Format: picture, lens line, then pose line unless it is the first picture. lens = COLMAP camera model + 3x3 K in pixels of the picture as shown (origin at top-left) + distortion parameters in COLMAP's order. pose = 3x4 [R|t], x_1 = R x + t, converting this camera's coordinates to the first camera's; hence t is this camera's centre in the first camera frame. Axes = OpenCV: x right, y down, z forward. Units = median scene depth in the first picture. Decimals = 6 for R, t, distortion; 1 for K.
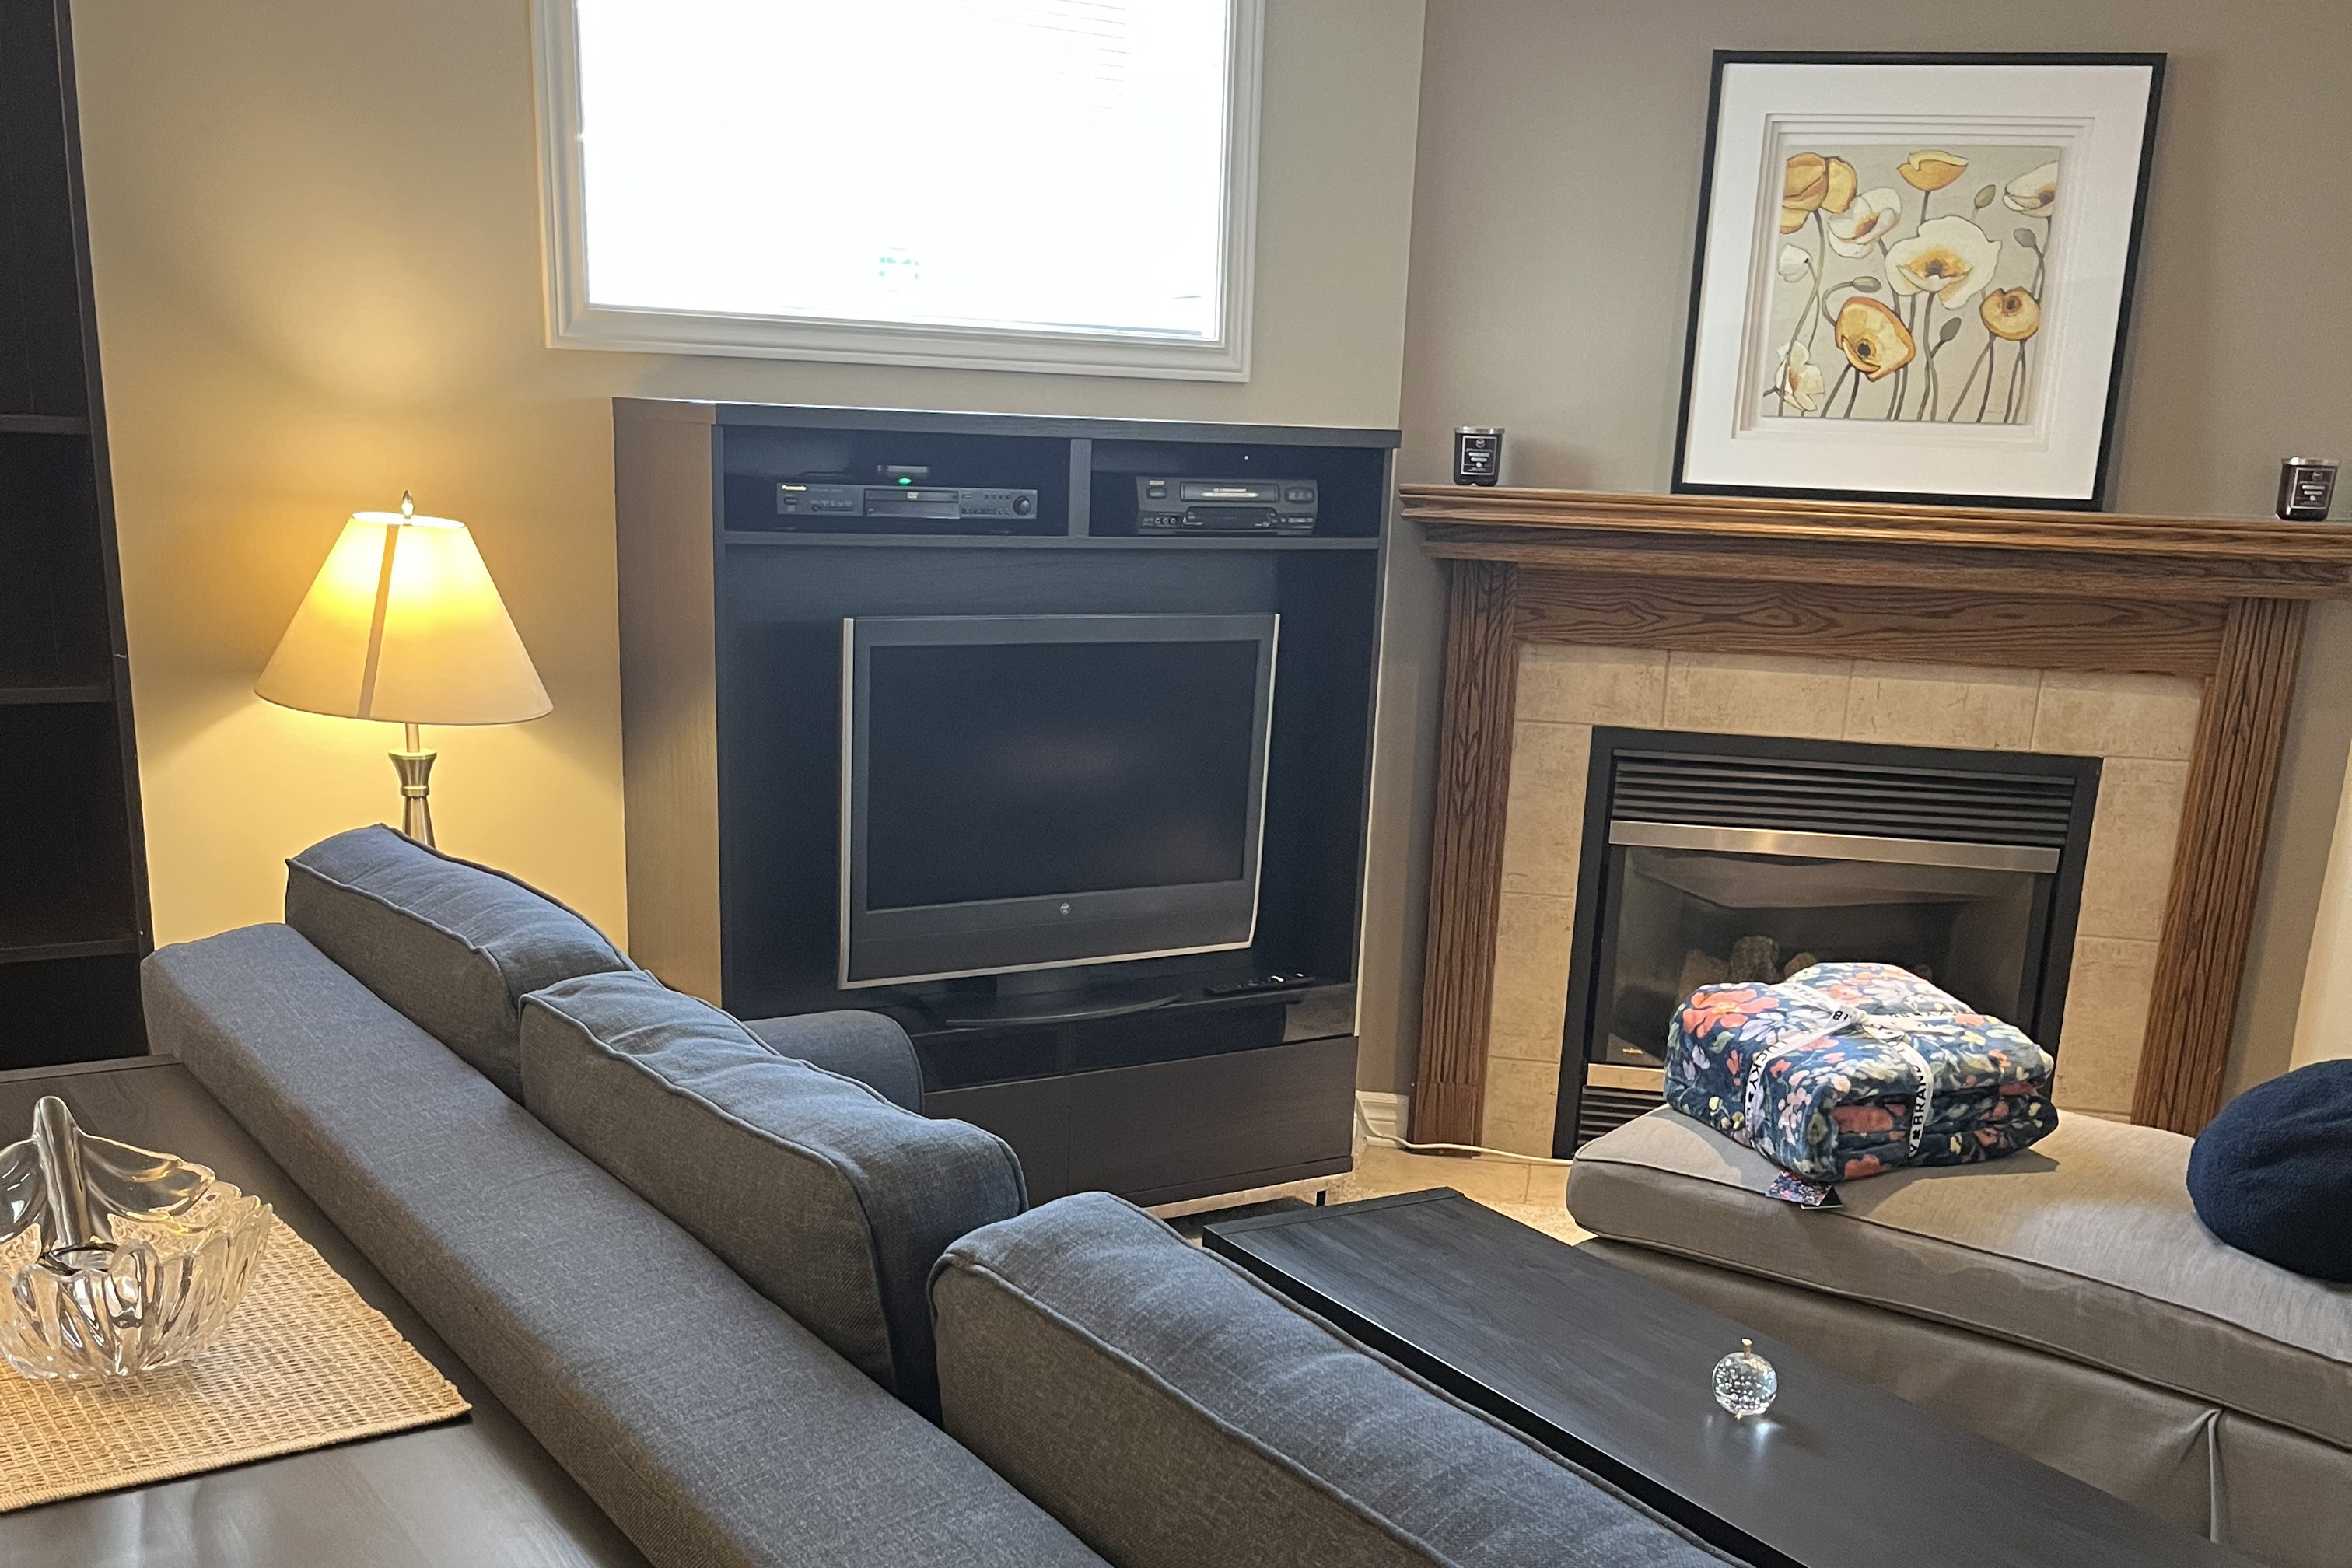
lens RADIAL K [[2367.9, 0, 1145.3], [0, 2367.9, 1116.6], [0, 0, 1]] dist [0.014443, 0.021538]
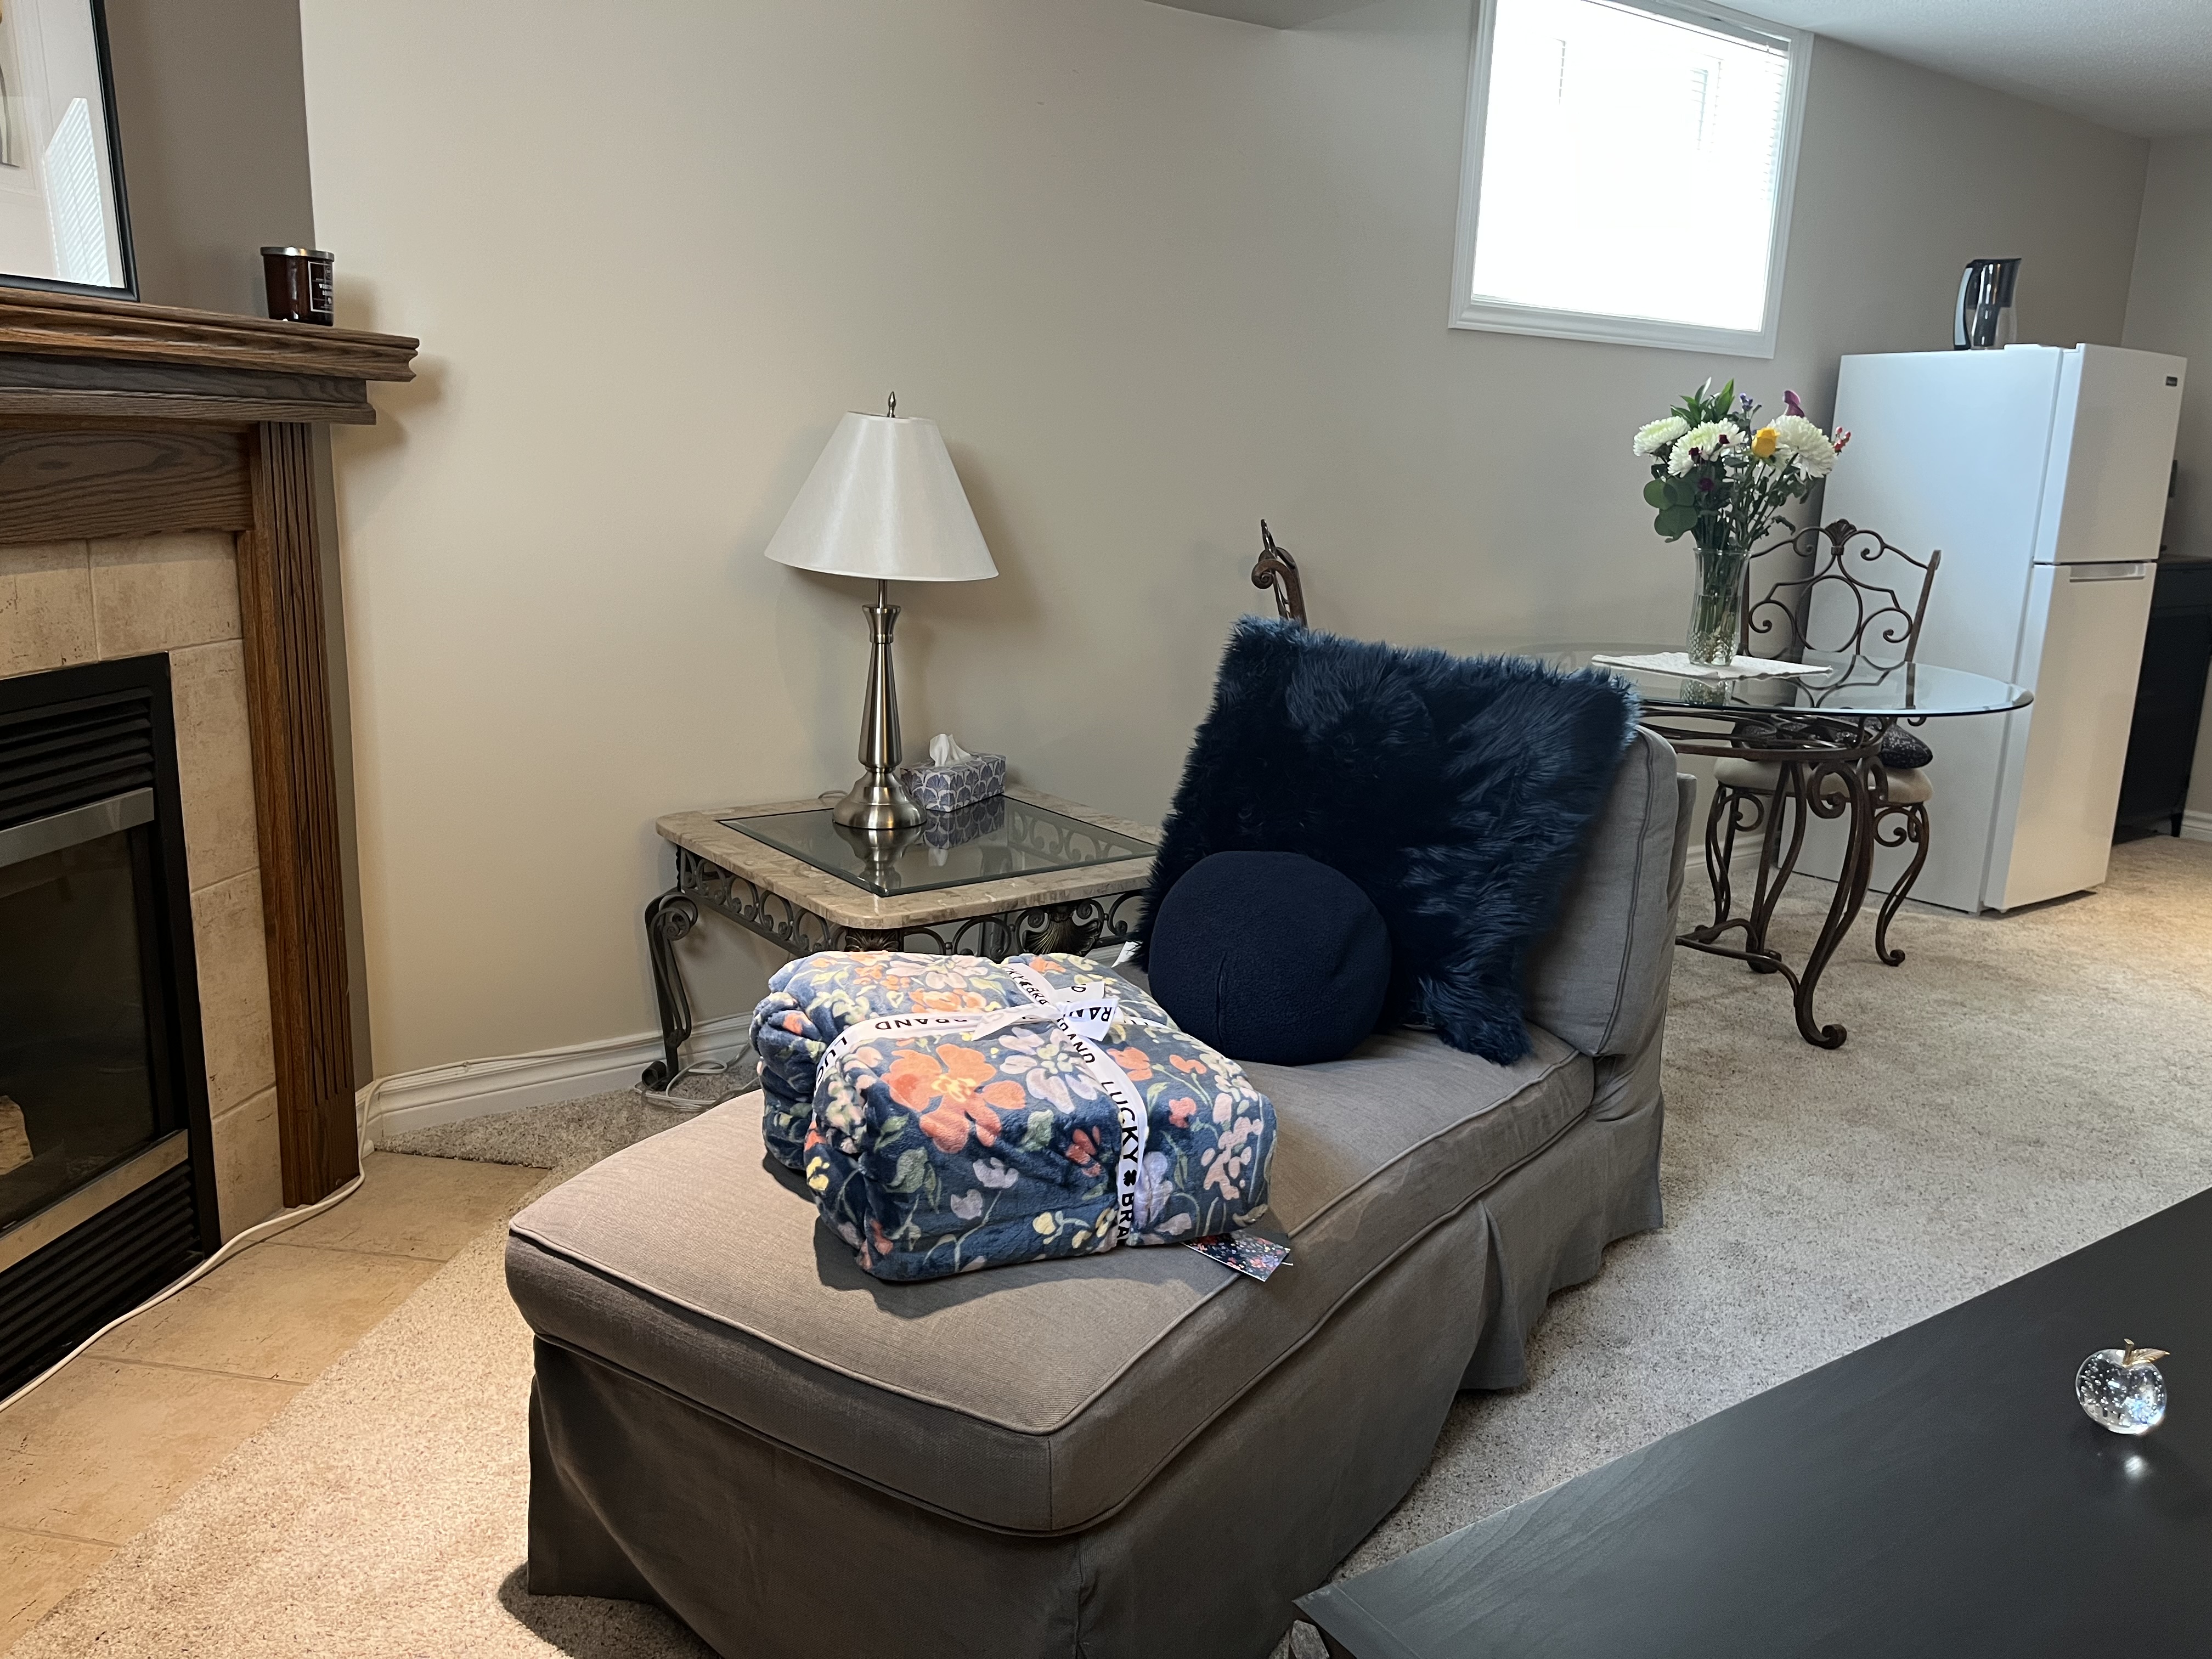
lens RADIAL K [[1680.5, 0, 1107.8], [0, 1680.5, 845.6], [0, 0, 1]] dist [0.085338, -0.128833]
pose [[-0.054508, -0.269252, 0.961526, -0.135998], [0.246565, 0.929508, 0.274264, -0.178512], [-0.967592, 0.252028, 0.015723, 0.774543]]
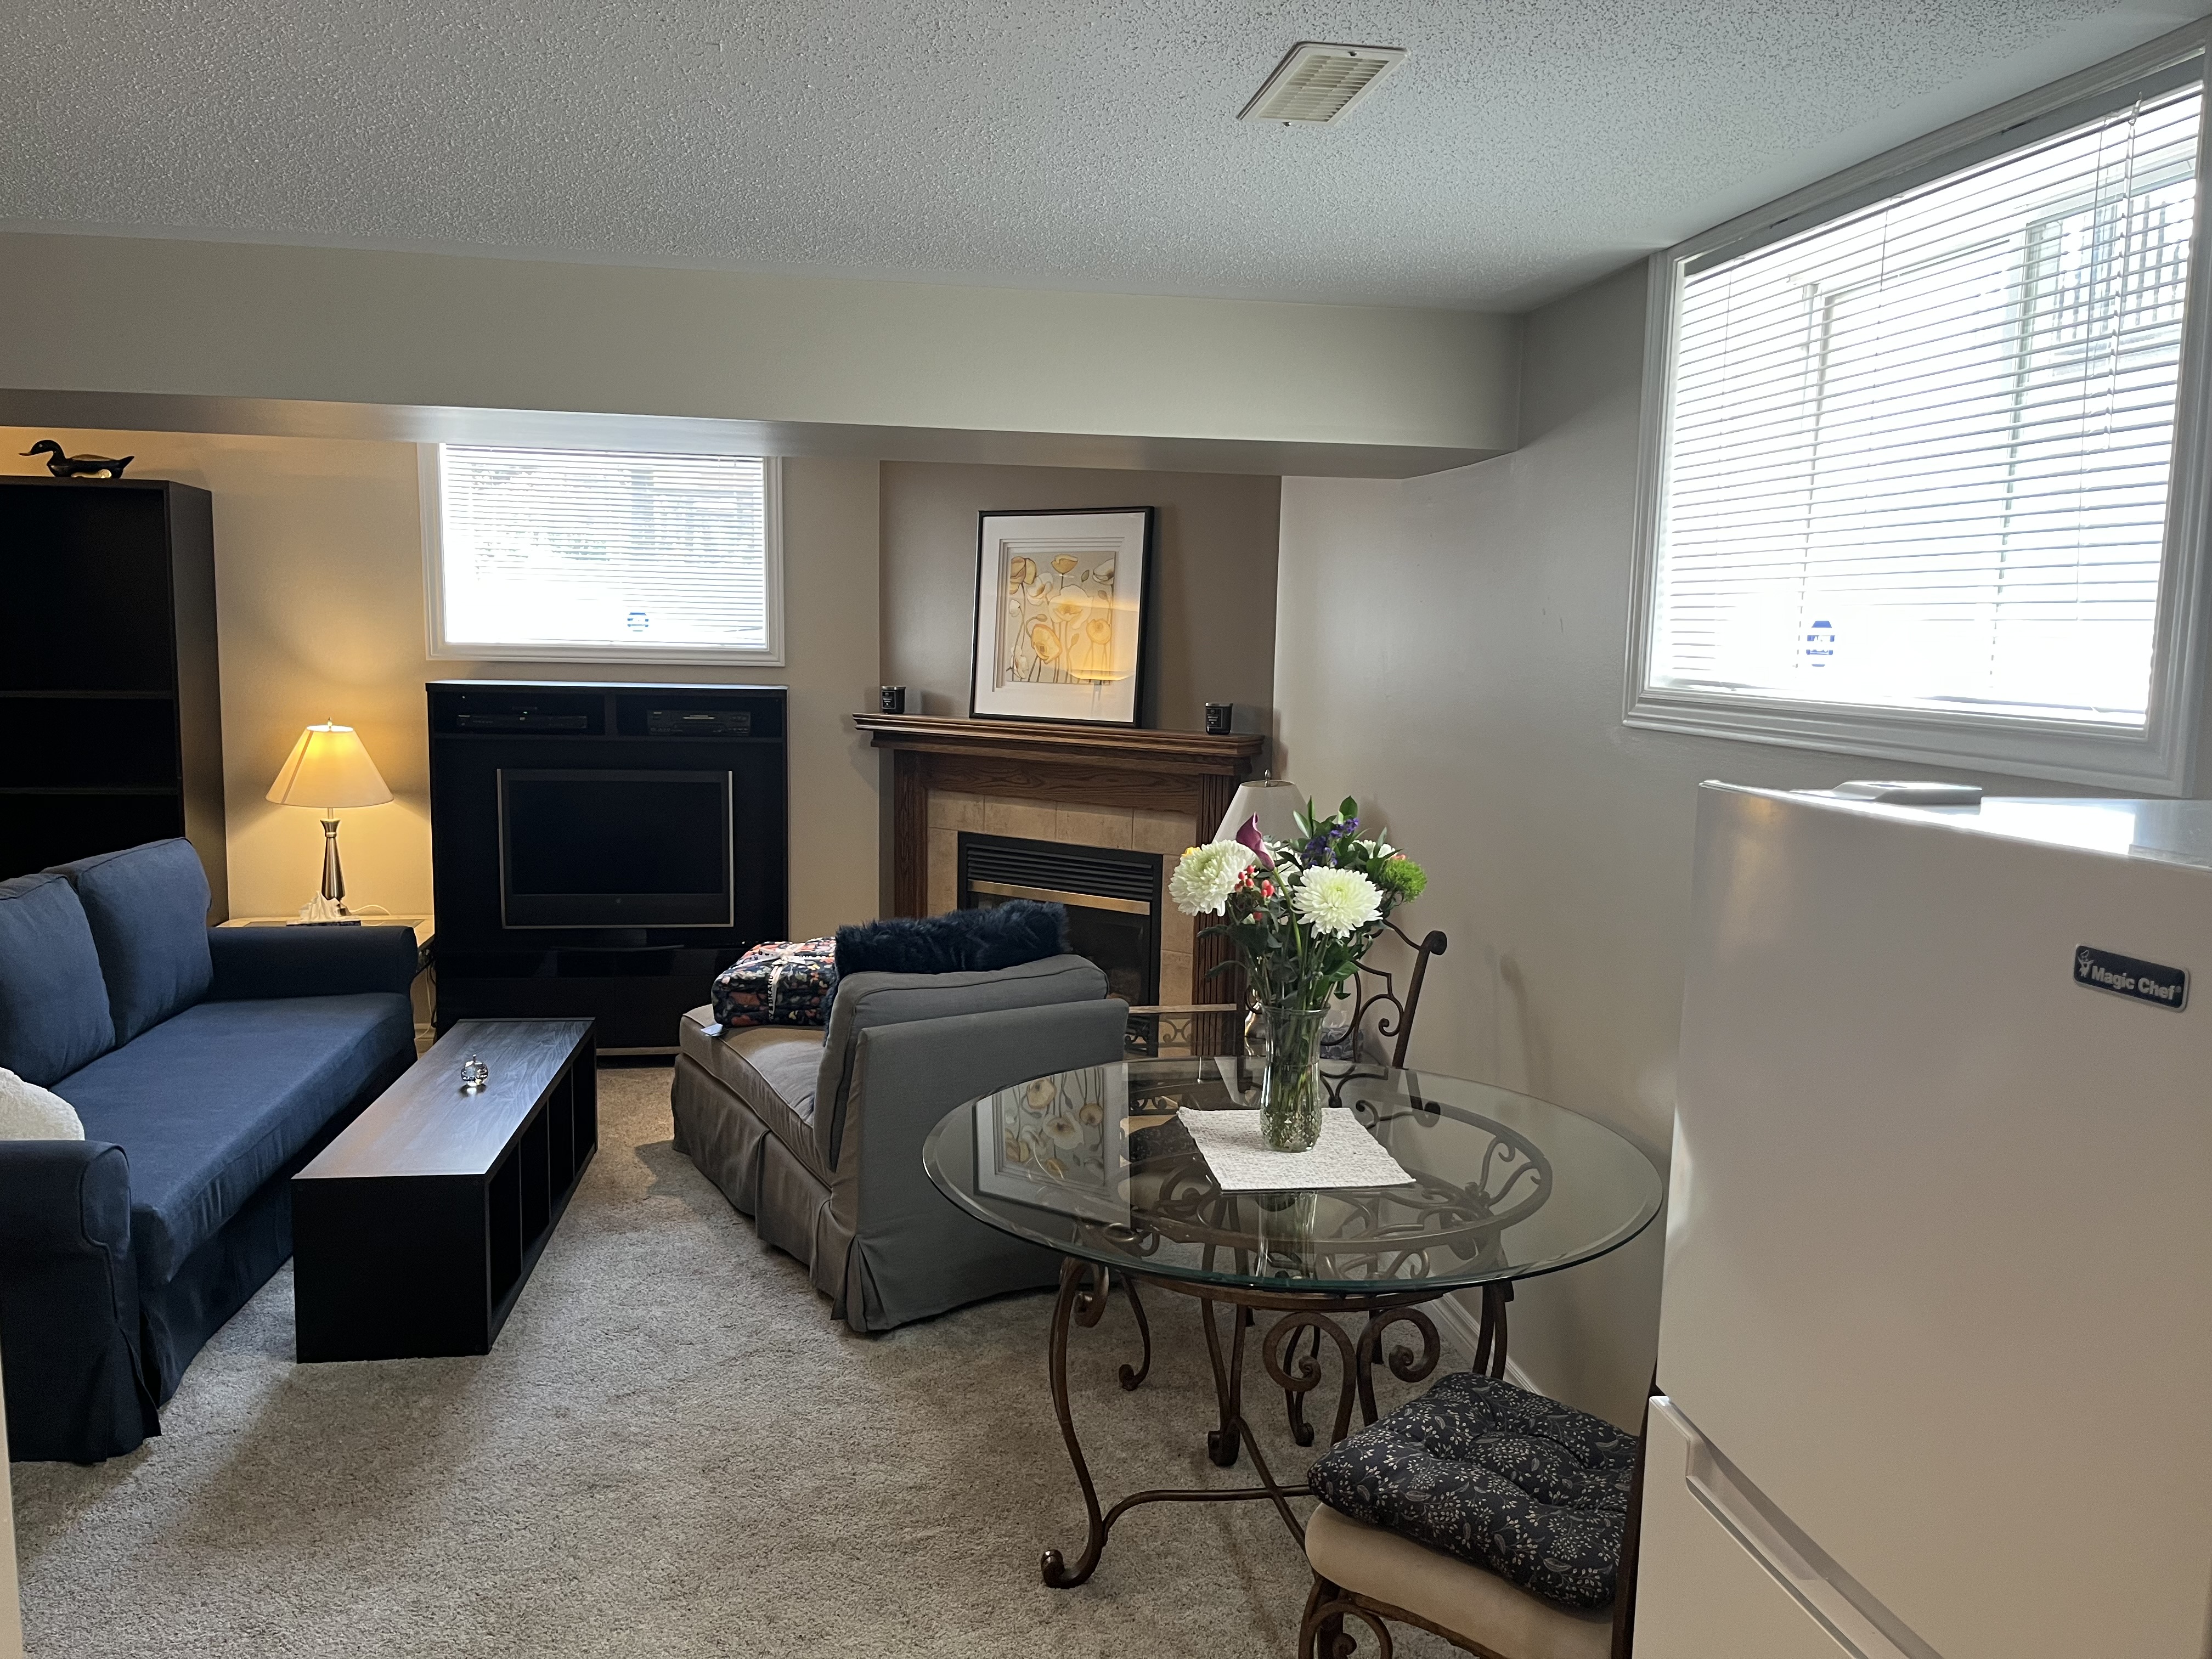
lens RADIAL K [[1680.5, 0, 1107.8], [0, 1680.5, 845.6], [0, 0, 1]] dist [0.085338, -0.128833]
pose [[0.916640, 0.032385, -0.398399, 0.948704], [-0.099815, 0.983681, -0.149694, 0.047932], [0.387049, 0.176981, 0.904915, -0.237101]]
